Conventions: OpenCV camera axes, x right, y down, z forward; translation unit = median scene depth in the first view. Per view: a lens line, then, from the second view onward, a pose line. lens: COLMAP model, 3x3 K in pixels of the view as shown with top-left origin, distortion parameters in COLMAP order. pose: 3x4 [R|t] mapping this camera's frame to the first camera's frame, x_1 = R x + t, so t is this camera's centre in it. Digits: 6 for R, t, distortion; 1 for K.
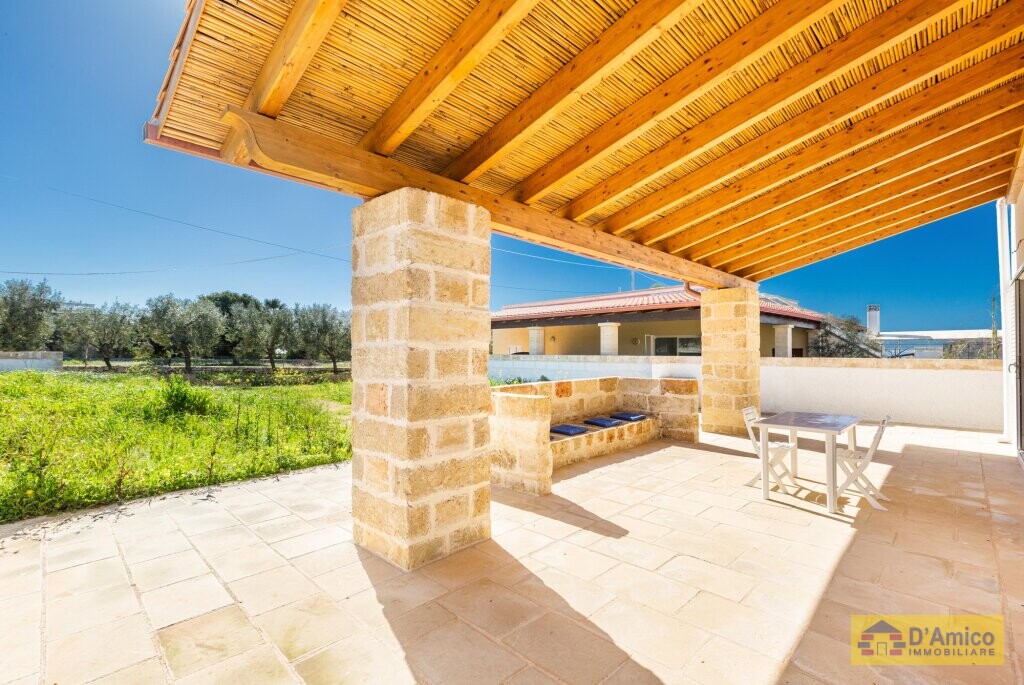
lens RADIAL K [[468.4, 0, 512.0], [0, 468.4, 342.5], [0, 0, 1]] dist [-0.000586, -0.000171]
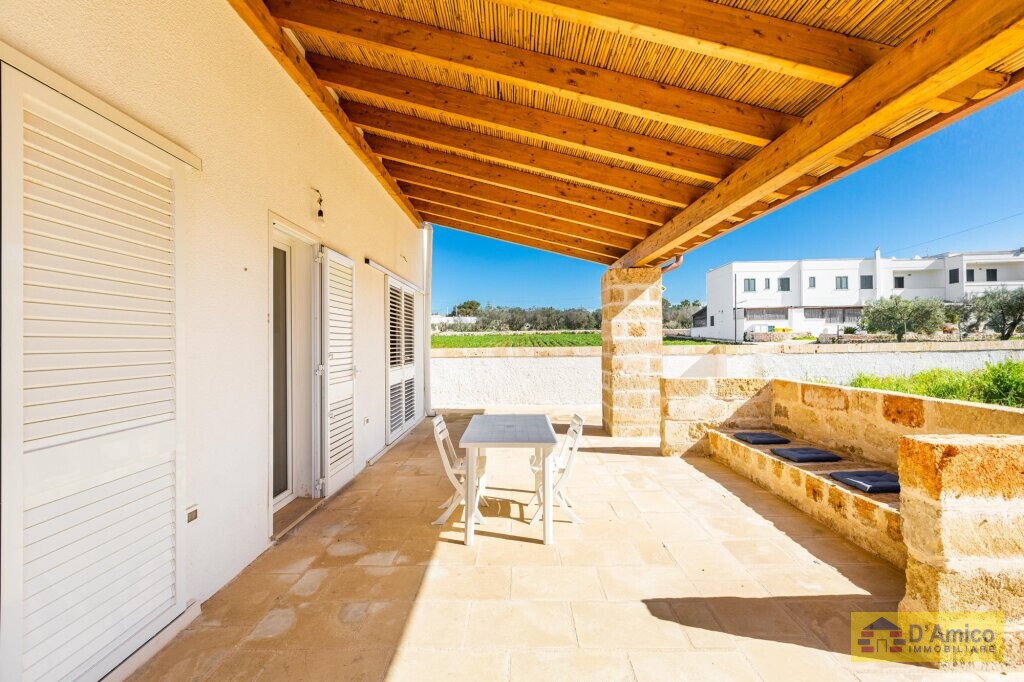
lens RADIAL K [[457.4, 0, 513.5], [0, 457.4, 338.6], [0, 0, 1]] dist [0.000963, 0.000069]
pose [[-0.720865, -0.000486, -0.693075, 0.836316], [0.018218, 0.999641, -0.019650, 0.020036], [0.692836, -0.026792, -0.720597, 1.117693]]
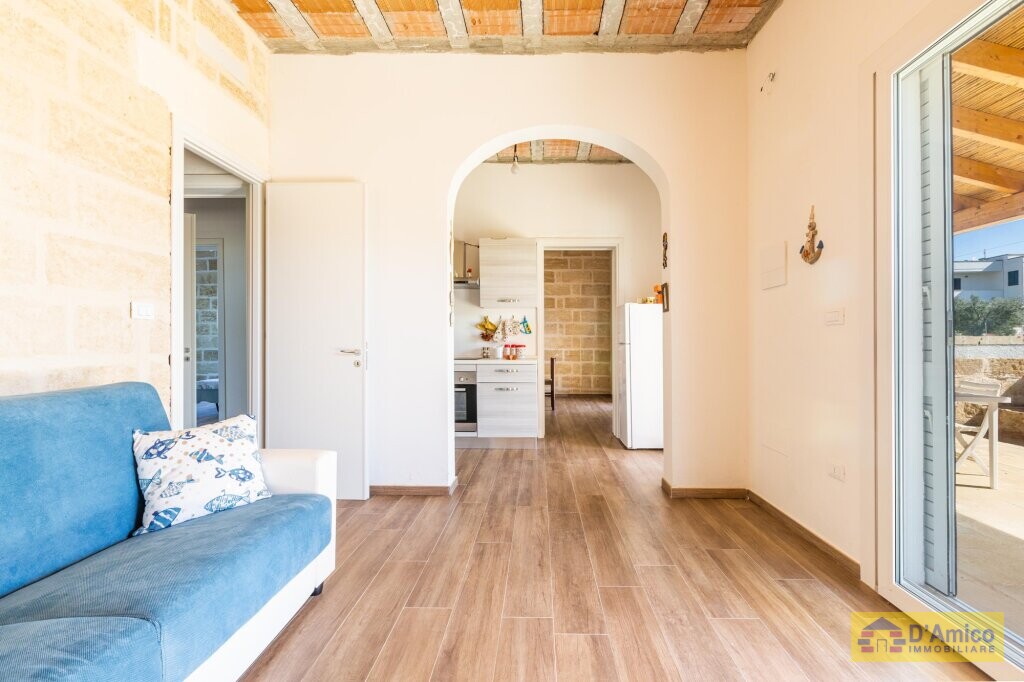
lens RADIAL K [[460.5, 0, 538.8], [0, 460.5, 340.1], [0, 0, 1]] dist [0.001051, 0.000309]
pose [[-0.727975, -0.005570, -0.685582, 1.241998], [0.007684, 0.999838, -0.016282, 0.056555], [0.685561, -0.017121, -0.727814, 0.816636]]
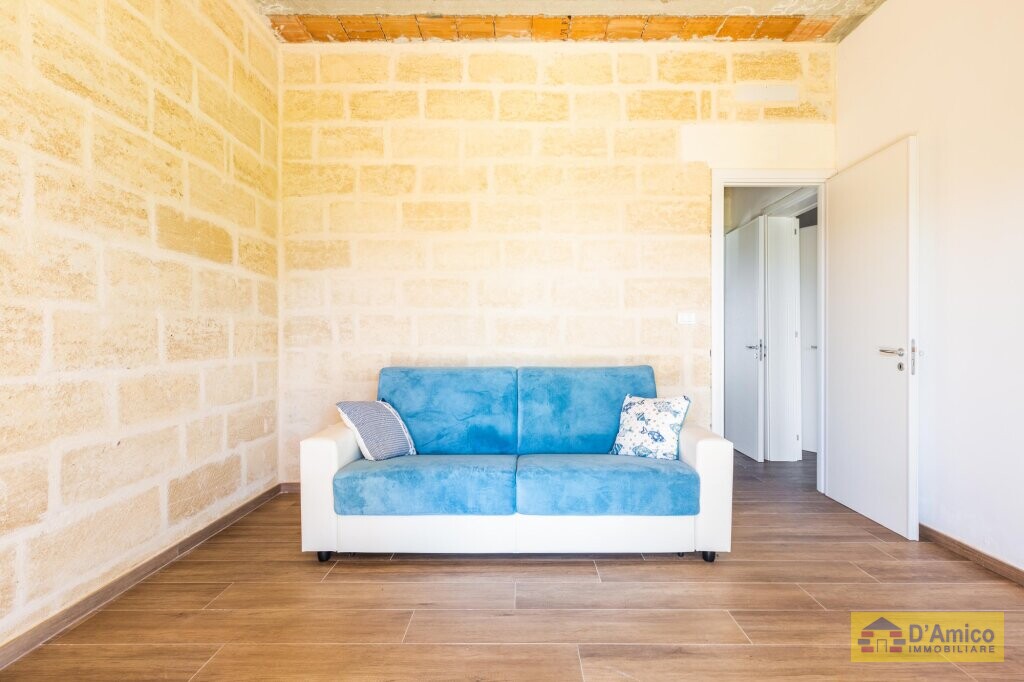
lens RADIAL K [[450.9, 0, 512.8], [0, 450.9, 338.5], [0, 0, 1]] dist [0.000341, -0.000192]
pose [[-0.688734, 0.005404, 0.724994, 0.994600], [-0.009991, 0.999807, -0.016943, 0.058539], [-0.724945, -0.018913, -0.688547, 0.833453]]
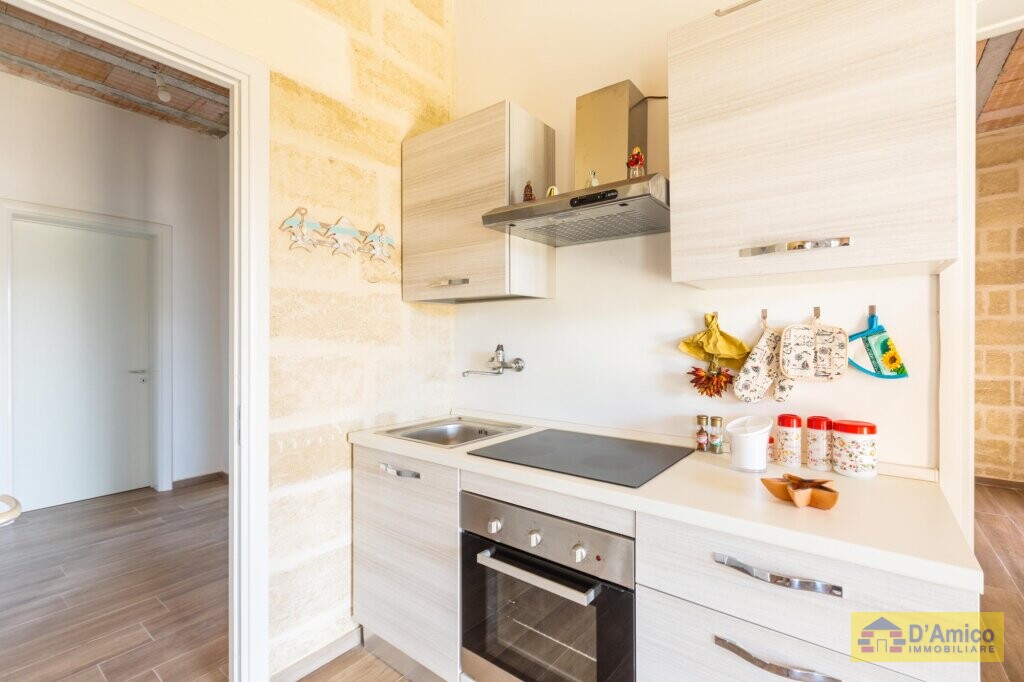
lens RADIAL K [[478.0, 0, 483.0], [0, 478.0, 343.7], [0, 0, 1]] dist [-0.000080, -0.000024]
pose [[-0.996765, -0.000320, -0.080371, 0.894337], [0.000637, 0.999929, -0.011882, 0.019518], [0.080370, -0.011895, -0.996694, 0.408313]]
